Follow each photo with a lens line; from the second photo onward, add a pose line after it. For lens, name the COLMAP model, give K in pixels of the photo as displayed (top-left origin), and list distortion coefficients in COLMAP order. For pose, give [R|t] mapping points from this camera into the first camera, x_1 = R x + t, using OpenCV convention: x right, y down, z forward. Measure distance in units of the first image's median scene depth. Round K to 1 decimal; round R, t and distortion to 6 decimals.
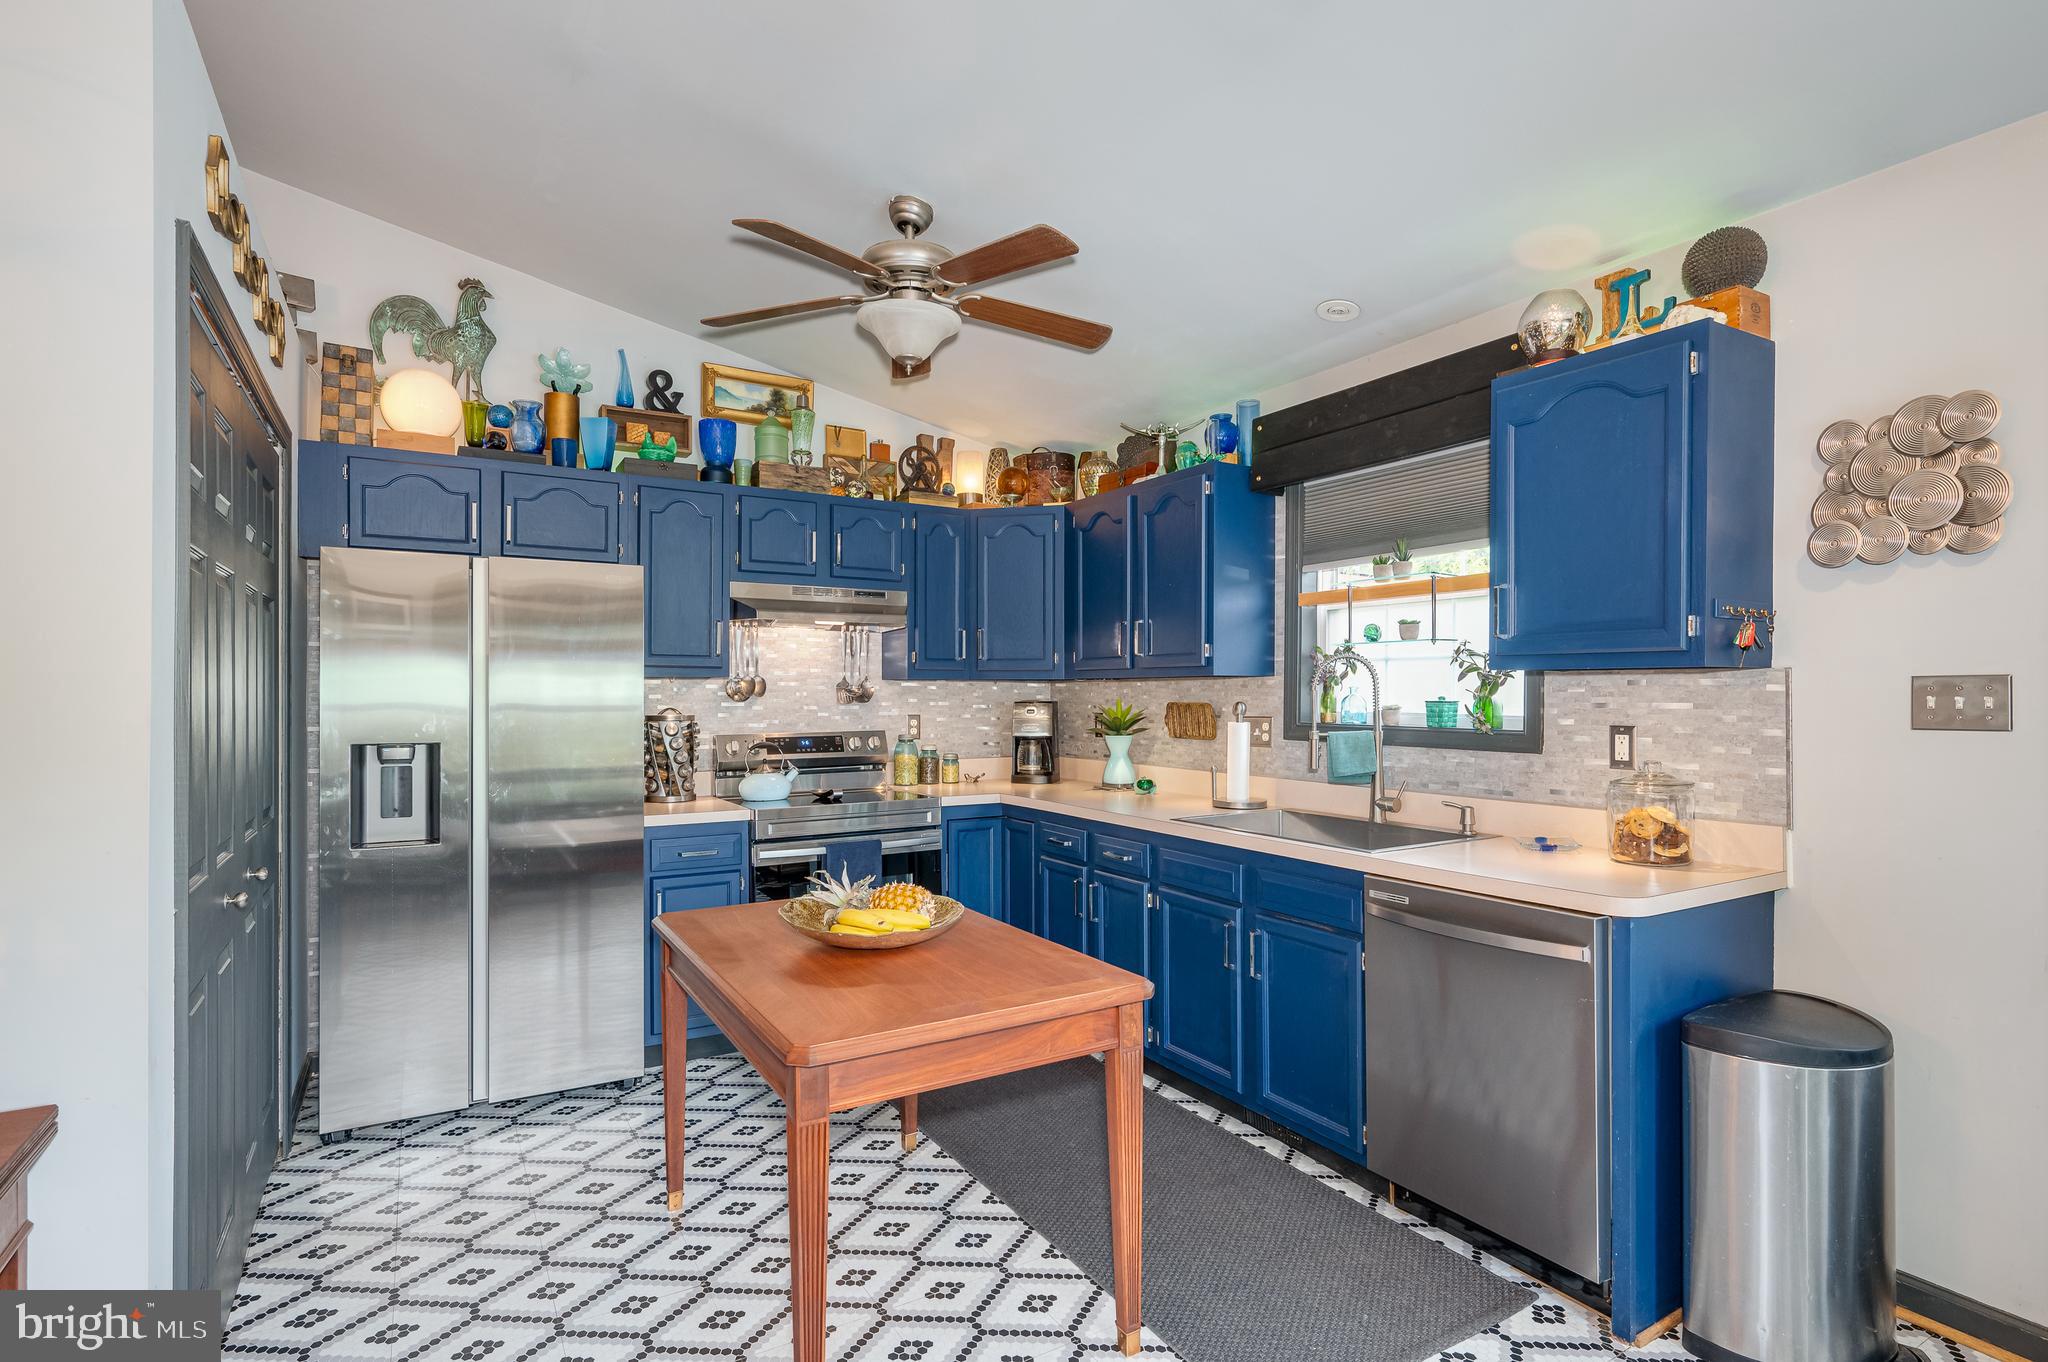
lens RADIAL K [[1034.5, 0, 1028.8], [0, 1034.5, 701.3], [0, 0, 1]] dist [0.000840, 0.000208]
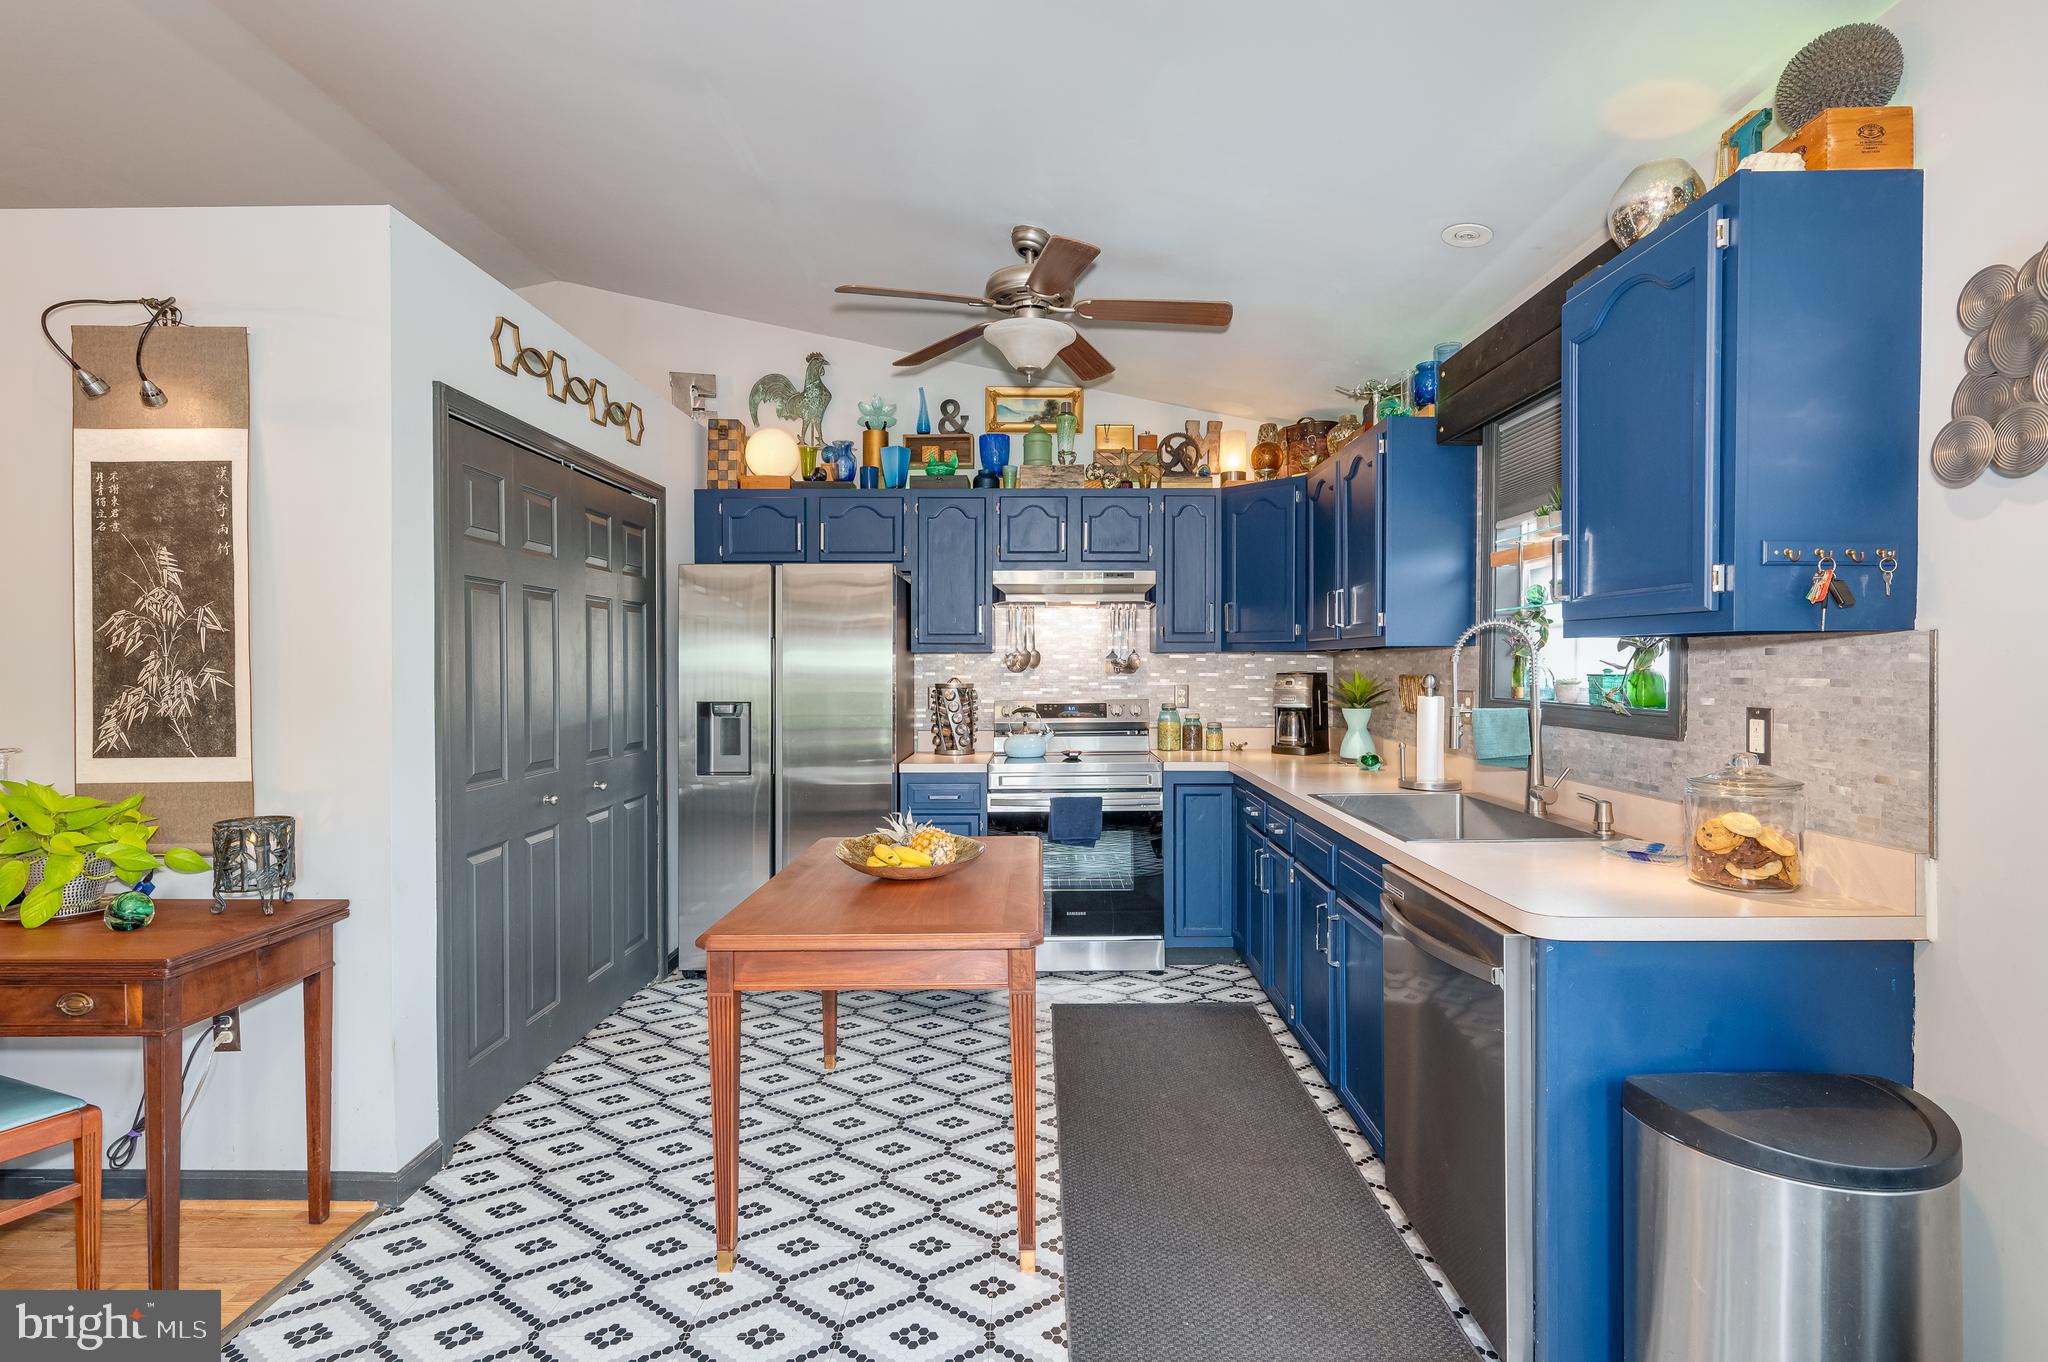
lens RADIAL K [[978.8, 0, 1026.9], [0, 978.8, 676.4], [0, 0, 1]] dist [-0.000734, -0.000344]
pose [[0.855905, 0.003646, -0.517120, 0.368818], [-0.000390, 0.999979, 0.006406, -0.003052], [0.517133, -0.005281, 0.855889, 0.073381]]
